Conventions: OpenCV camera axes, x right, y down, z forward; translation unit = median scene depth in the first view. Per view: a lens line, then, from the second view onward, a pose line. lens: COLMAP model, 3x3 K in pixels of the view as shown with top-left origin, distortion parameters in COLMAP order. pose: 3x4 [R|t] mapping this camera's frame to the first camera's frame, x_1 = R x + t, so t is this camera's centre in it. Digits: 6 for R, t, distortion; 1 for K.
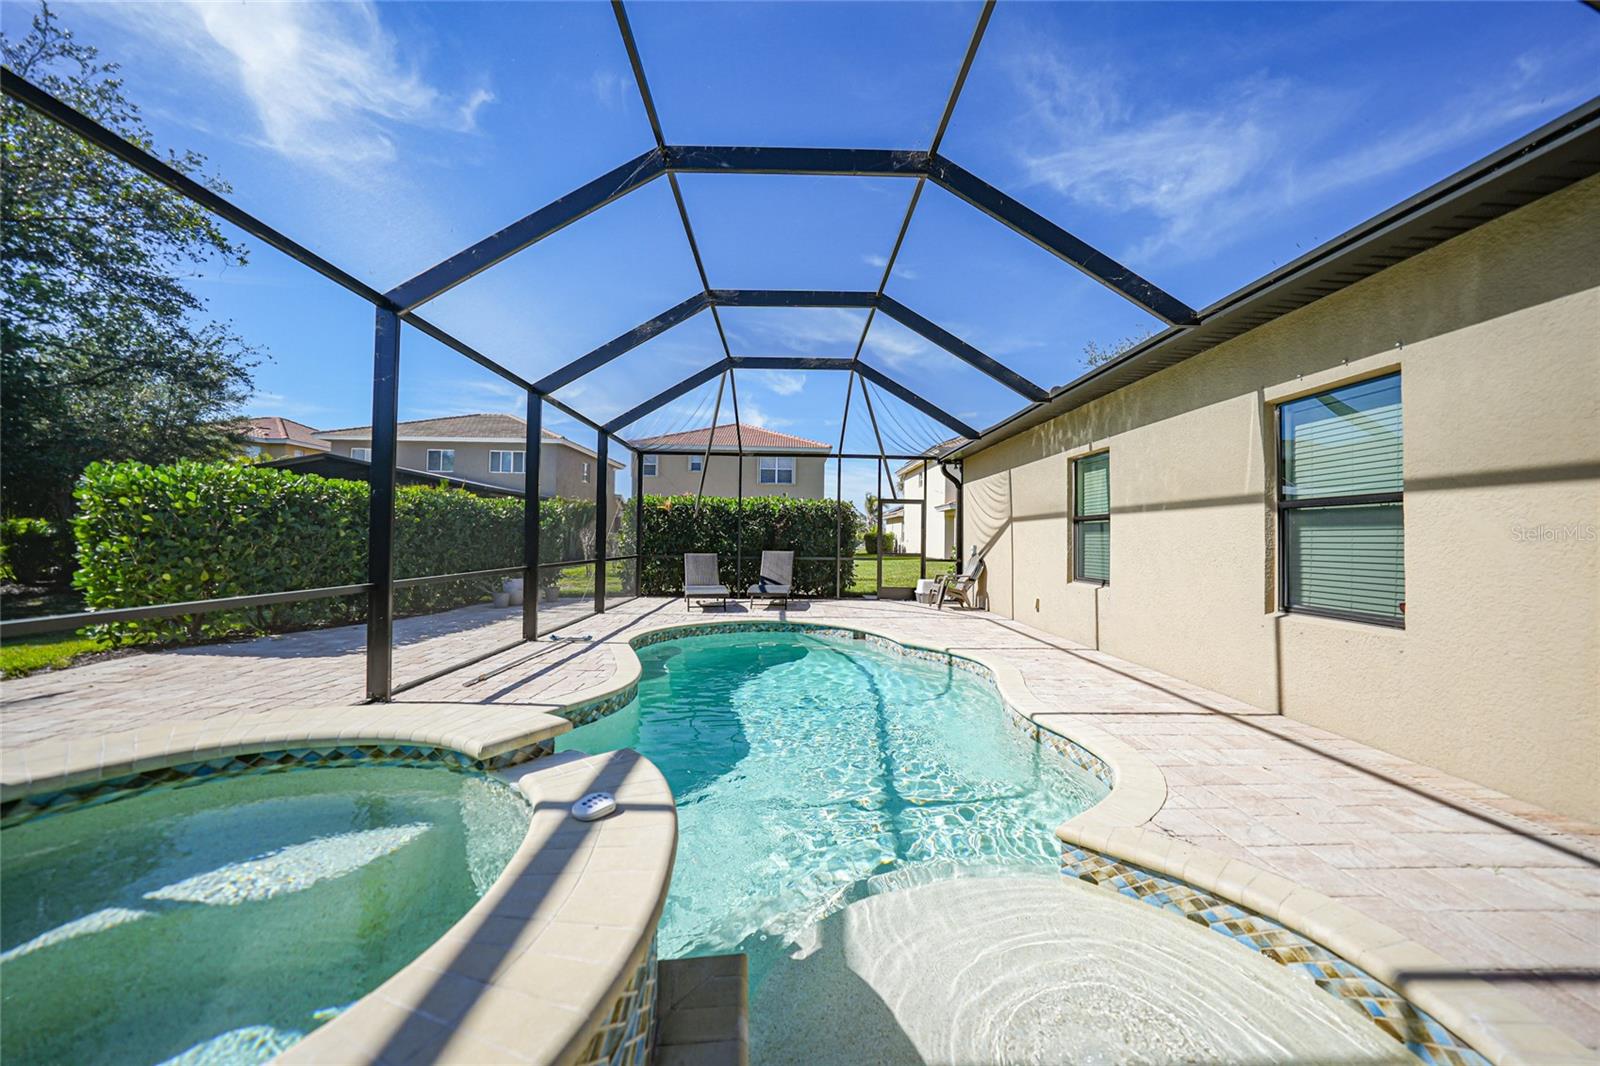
lens RADIAL K [[554.5, 0, 802.4], [0, 554.5, 531.5], [0, 0, 1]] dist [-0.024405, 0.004867]
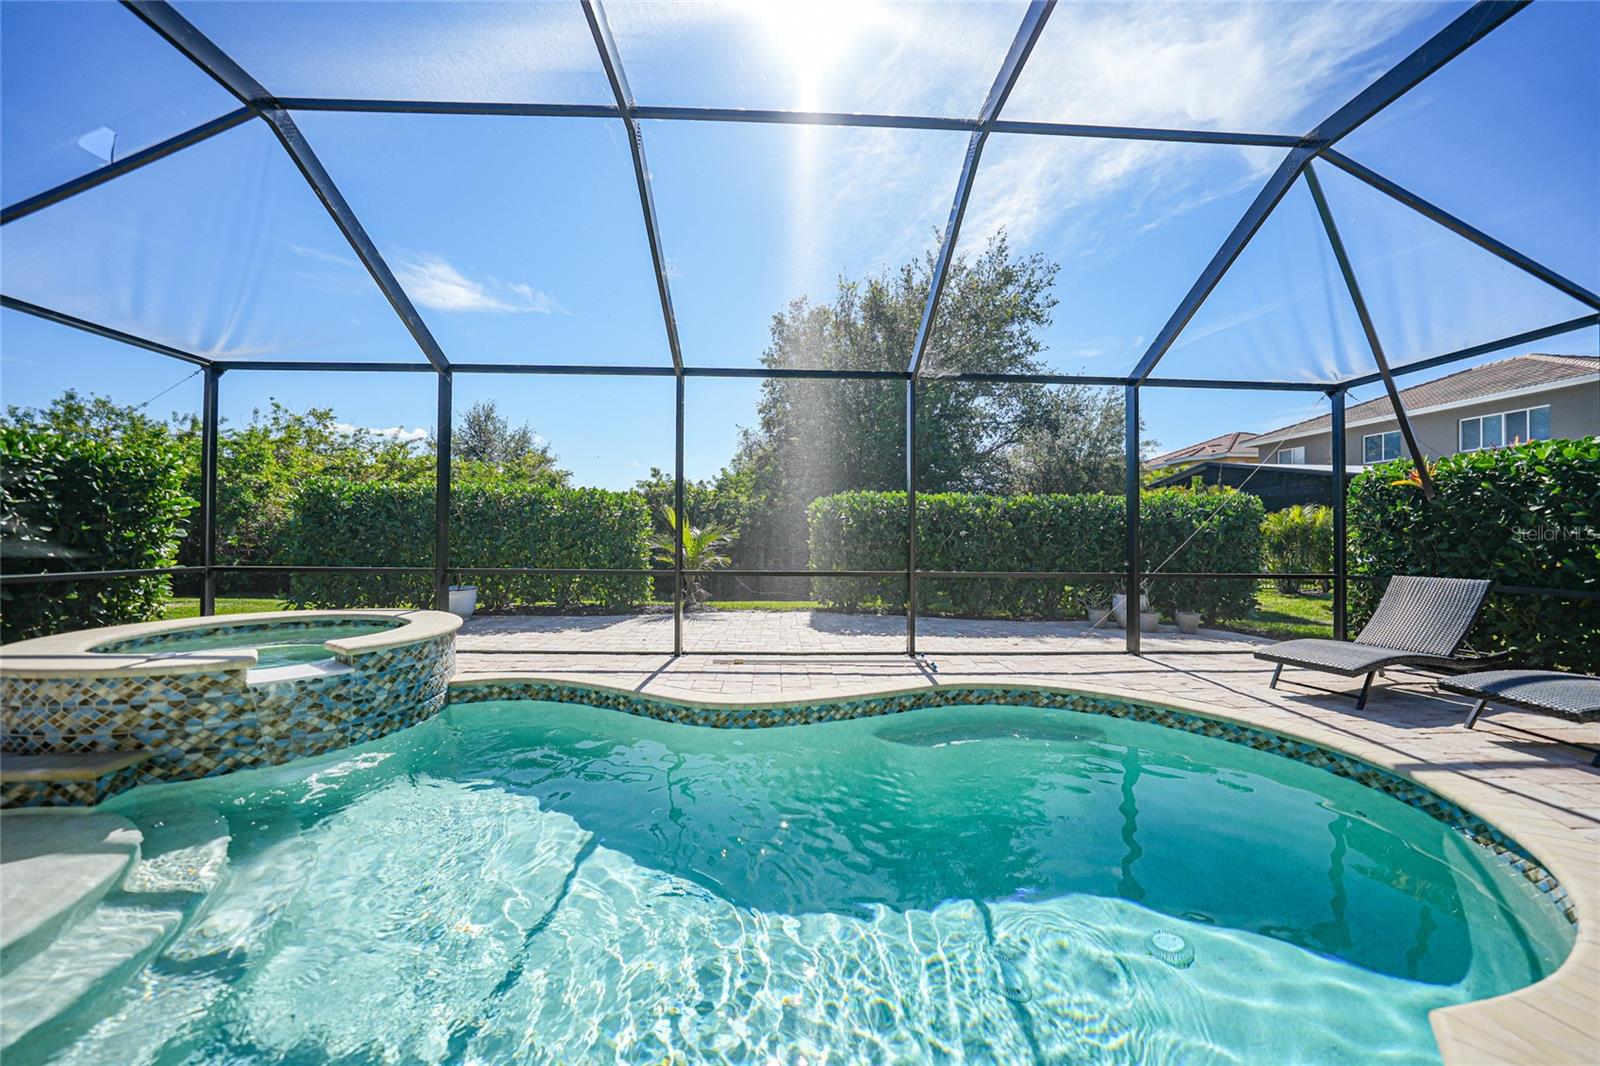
lens RADIAL K [[554.5, 0, 802.3], [0, 554.5, 540.1], [0, 0, 1]] dist [-0.024405, 0.004867]
pose [[0.009553, -0.009265, -0.999911, 0.413710], [0.004122, 0.999949, -0.009226, 0.018615], [0.999946, -0.004034, 0.009590, 0.818472]]
